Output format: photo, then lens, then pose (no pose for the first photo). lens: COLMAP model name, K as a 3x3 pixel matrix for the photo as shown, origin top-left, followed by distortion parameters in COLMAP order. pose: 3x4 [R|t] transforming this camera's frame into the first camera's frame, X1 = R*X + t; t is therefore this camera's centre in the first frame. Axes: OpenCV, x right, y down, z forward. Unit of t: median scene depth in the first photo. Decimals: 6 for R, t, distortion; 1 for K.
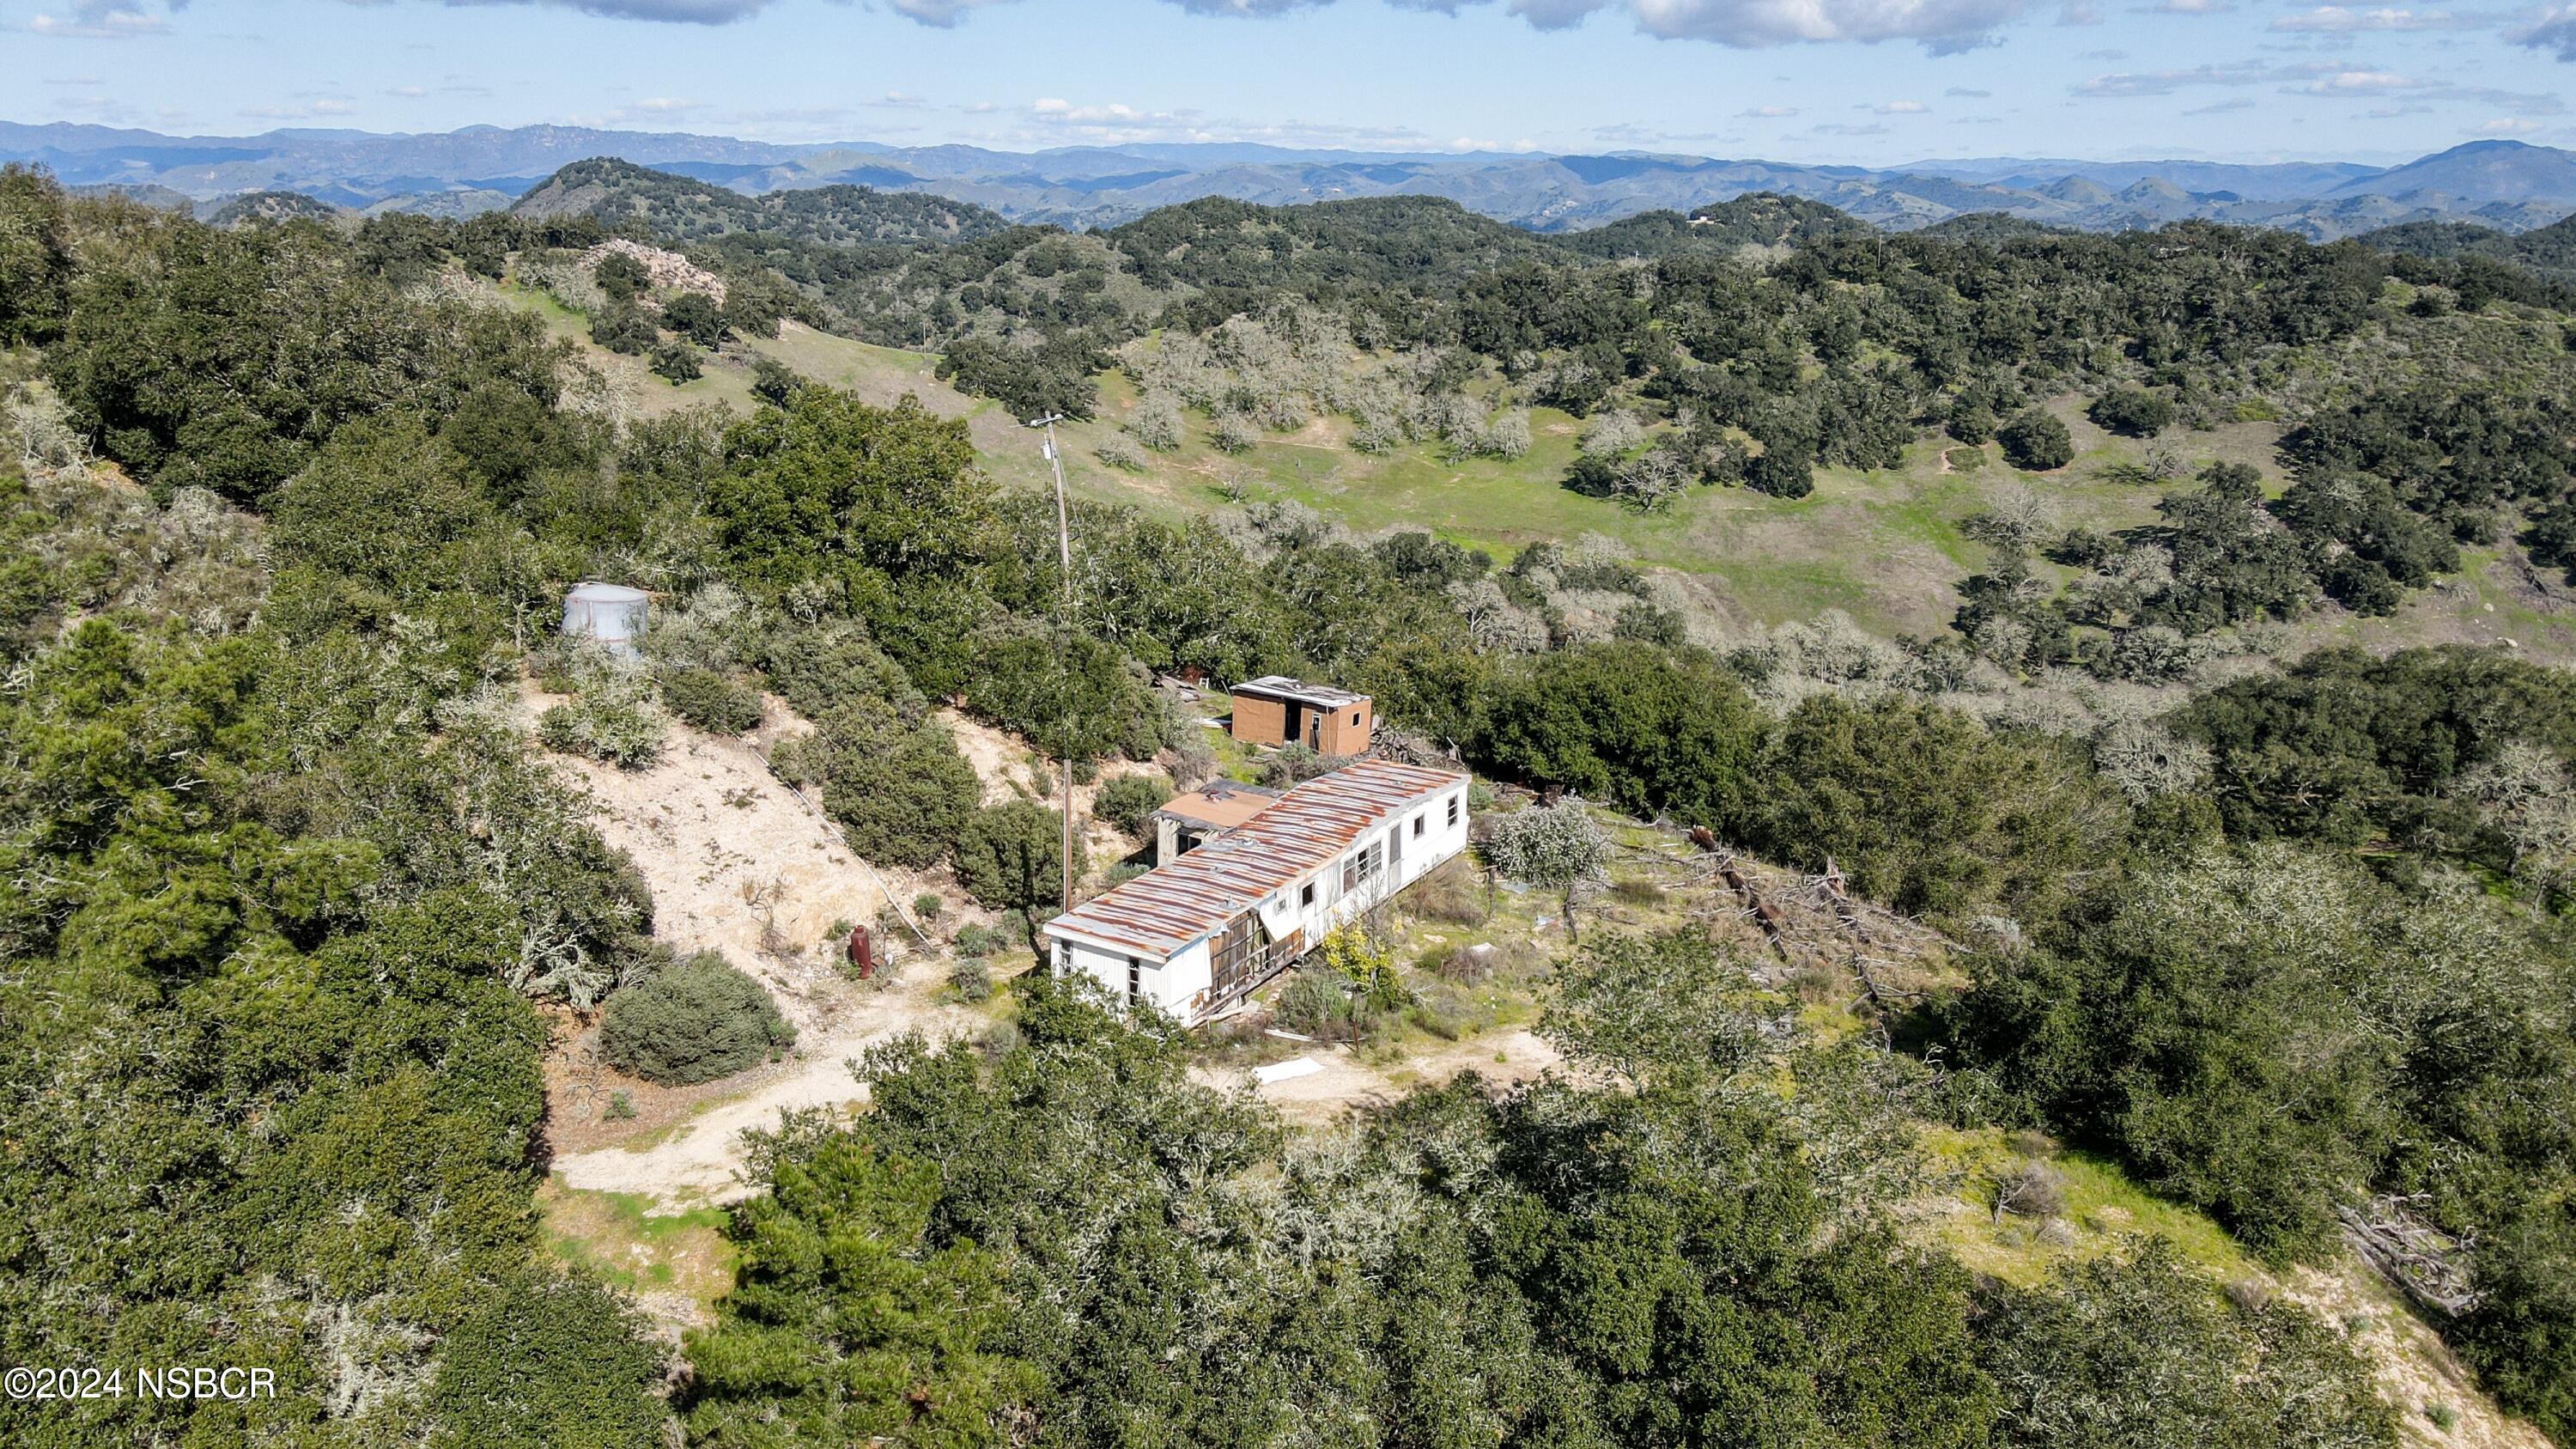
lens RADIAL K [[1908.1, 0, 1260.6], [0, 1908.1, 710.8], [0, 0, 1]] dist [-0.008298, 0.044707]
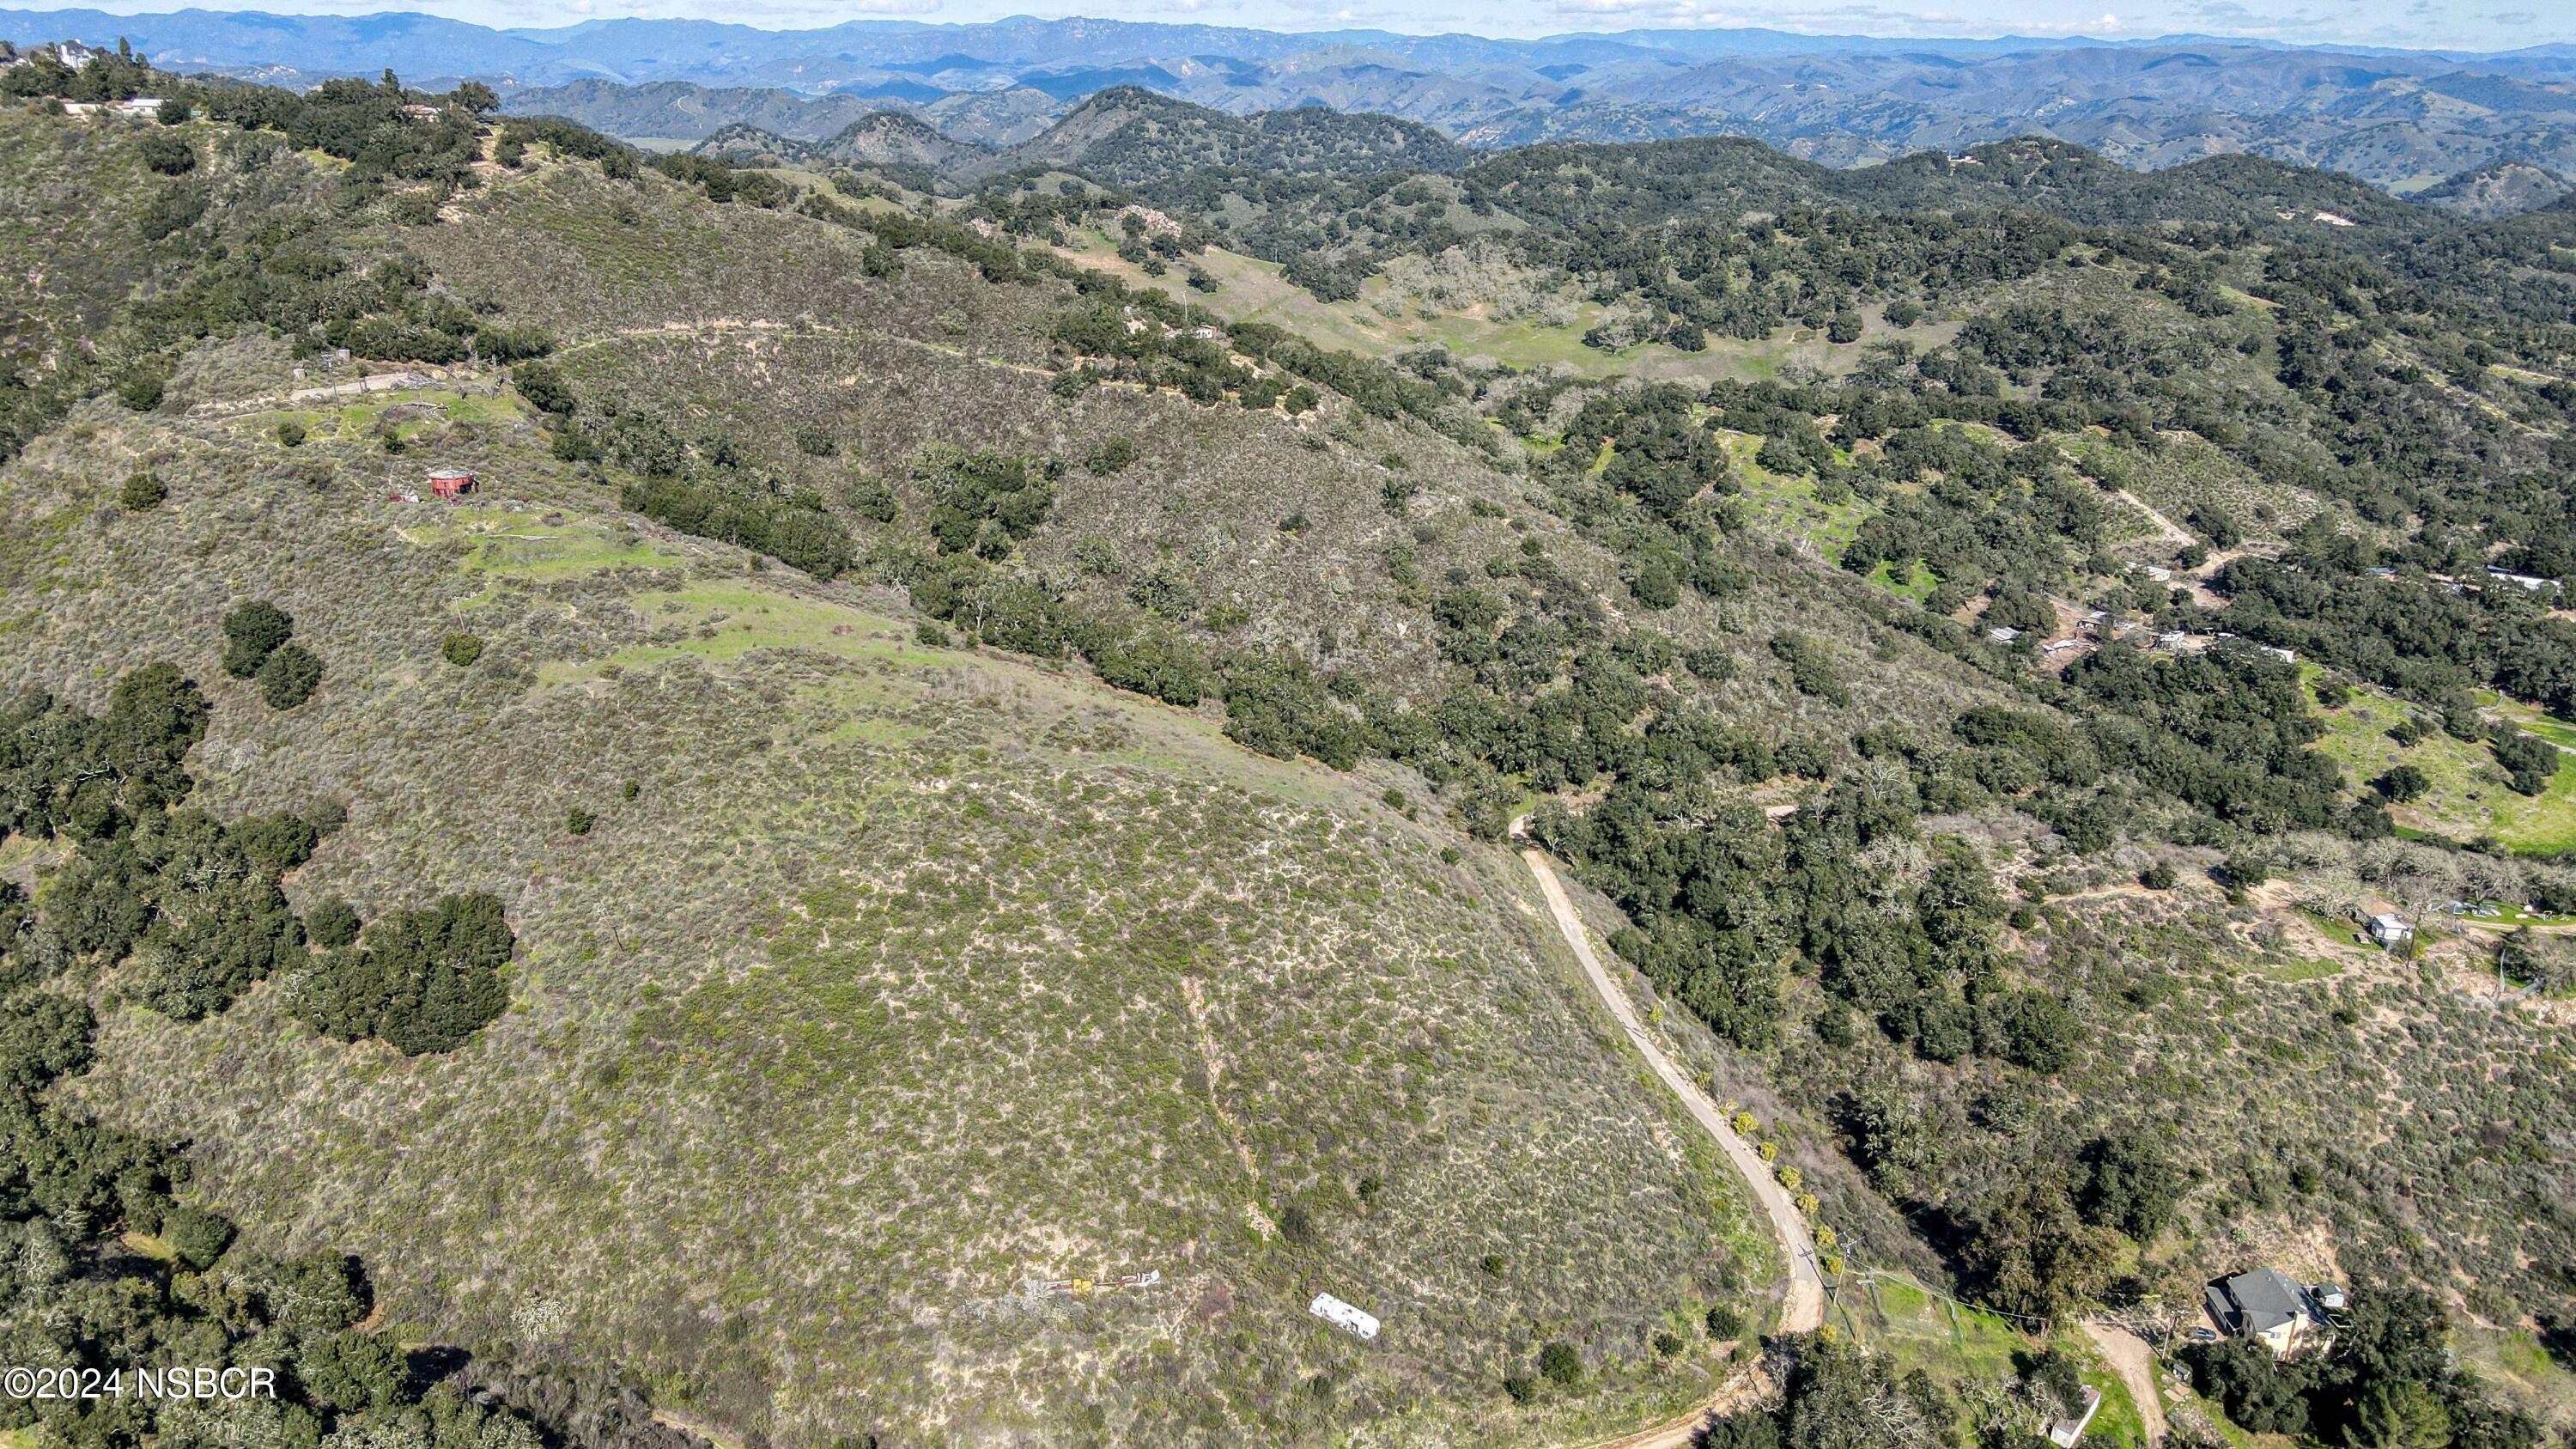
lens RADIAL K [[1908.1, 0, 1268.0], [0, 1908.1, 704.5], [0, 0, 1]] dist [-0.008298, 0.044707]
pose [[0.969021, 0.081415, -0.233172, 0.327120], [-0.068985, 0.995752, 0.060989, 0.153912], [0.237147, -0.043015, 0.970521, -0.983437]]
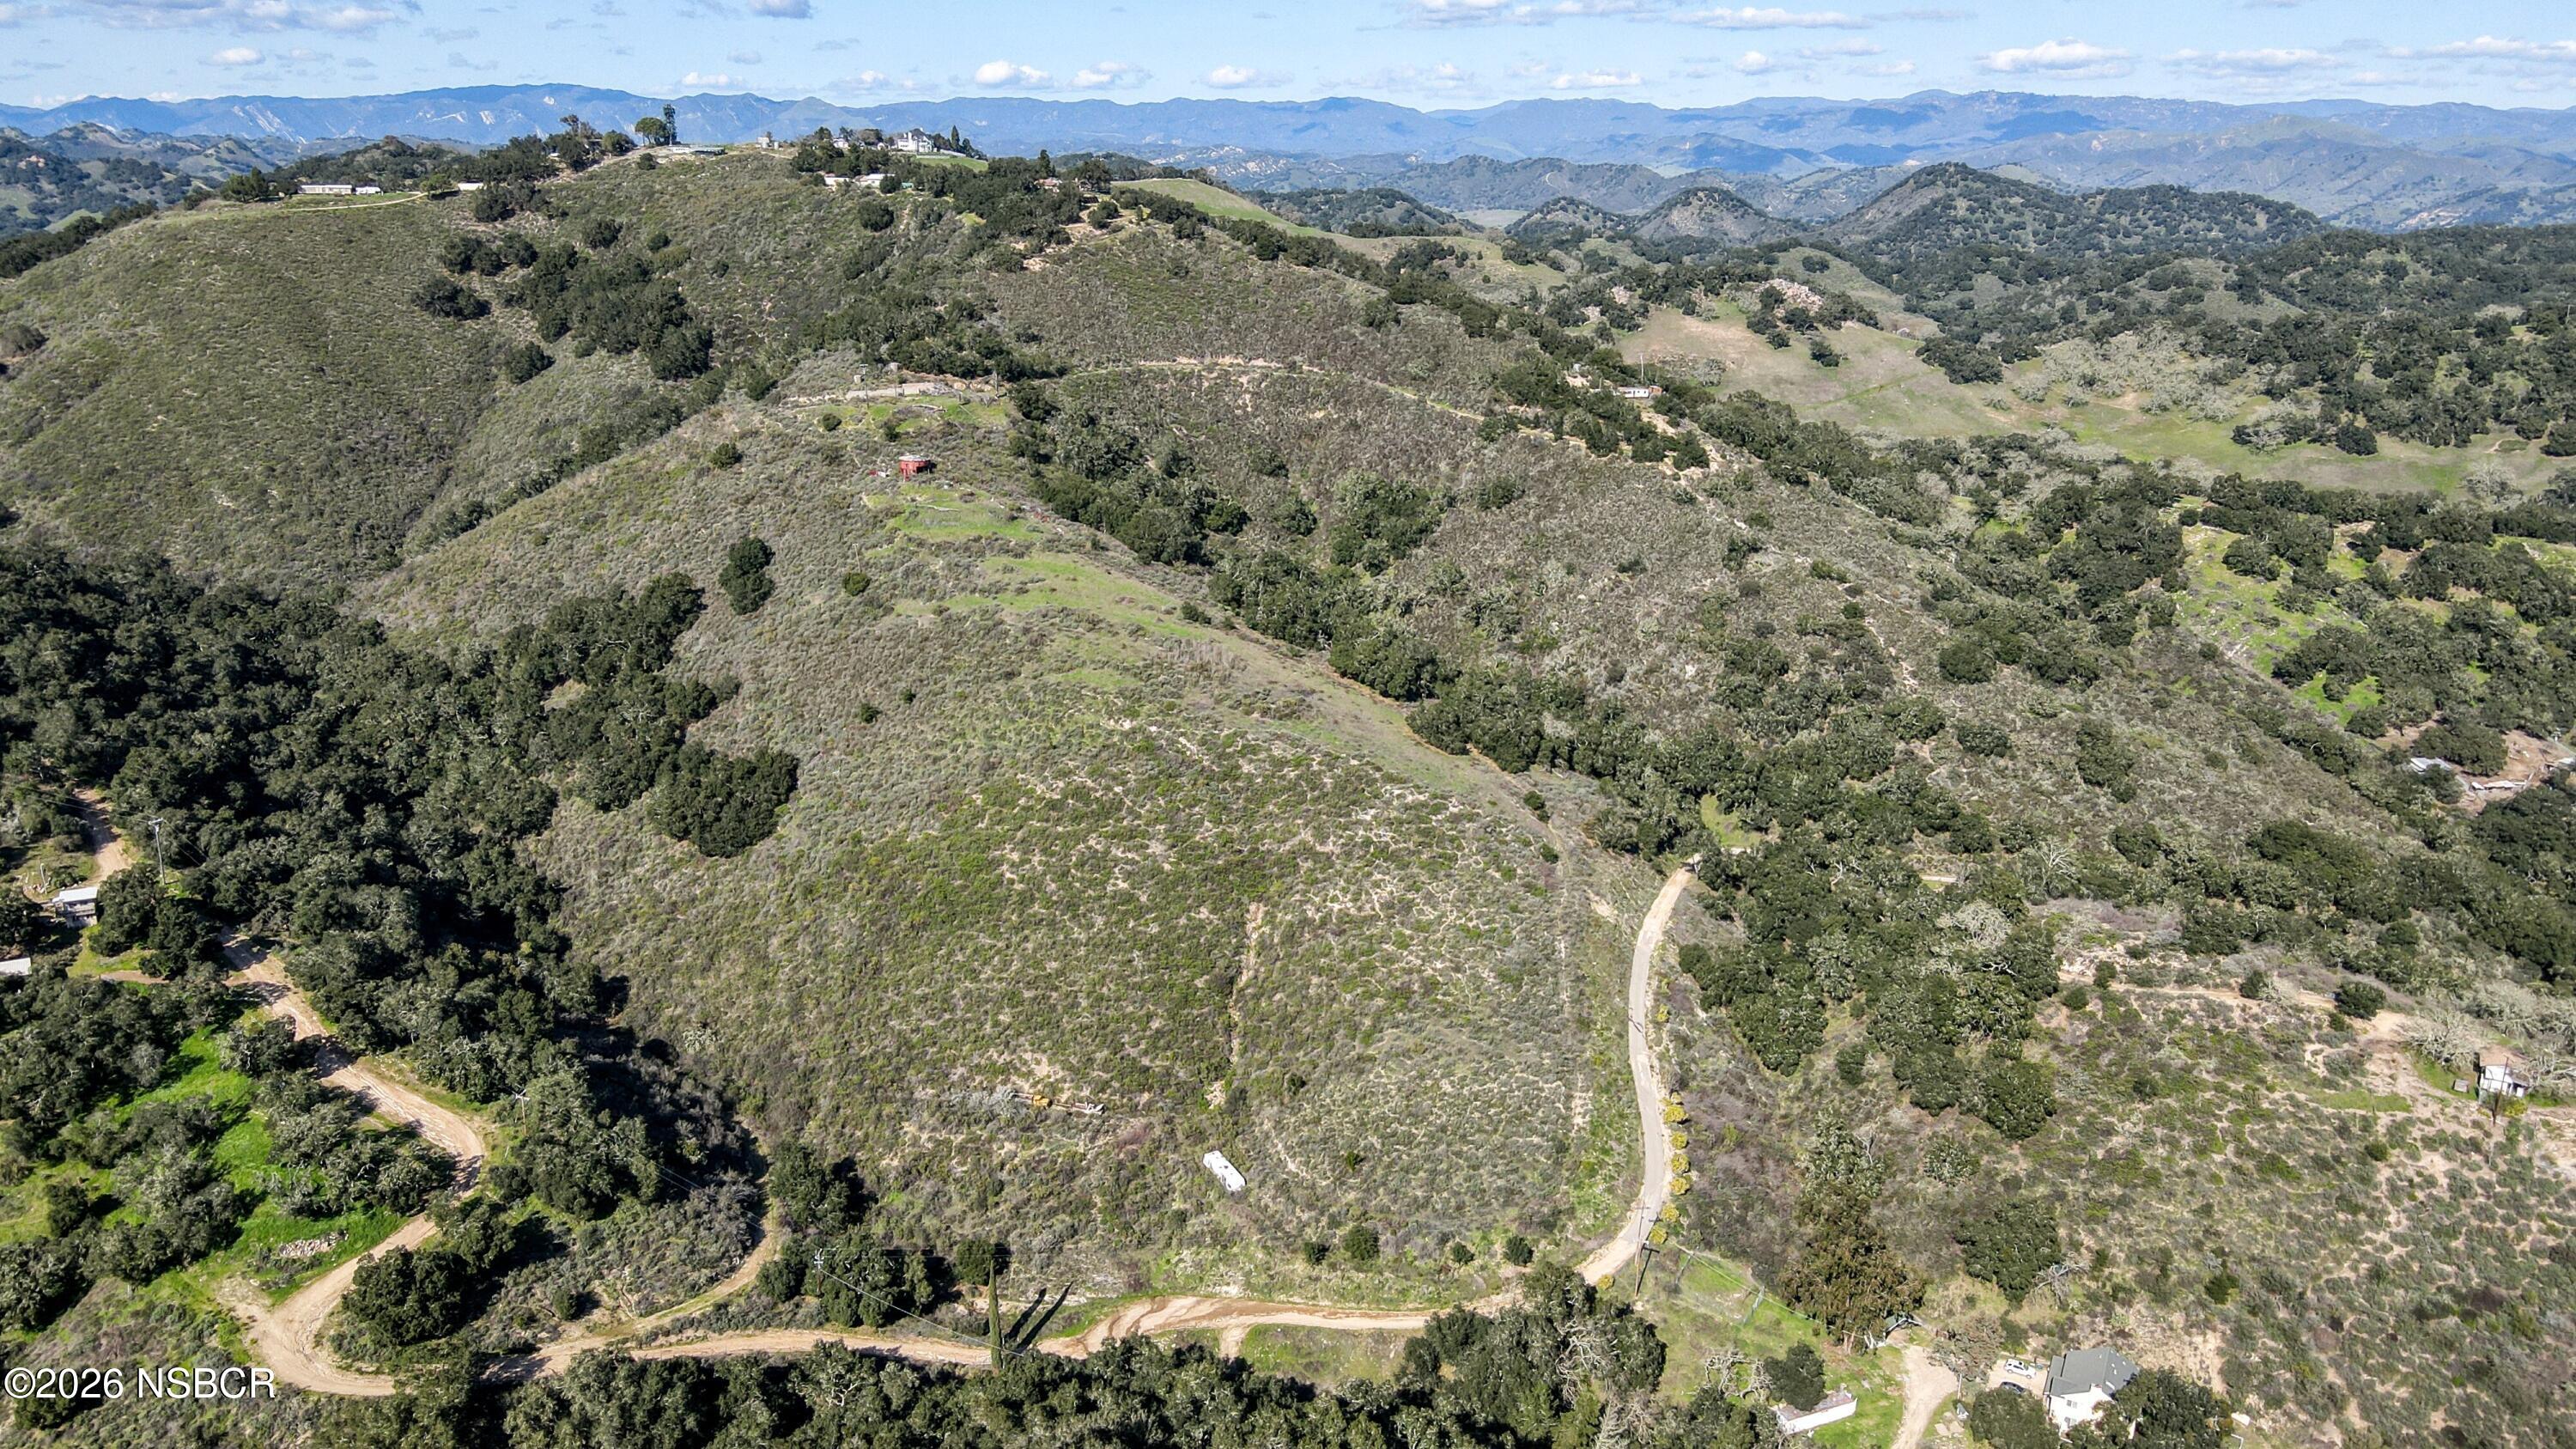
lens RADIAL K [[1908.1, 0, 1269.4], [0, 1908.1, 707.1], [0, 0, 1]] dist [-0.008298, 0.044707]
pose [[0.767799, 0.184553, -0.613534, 0.607982], [-0.173196, 0.981748, 0.078569, 0.148215], [0.616836, 0.045937, 0.785750, -0.973095]]
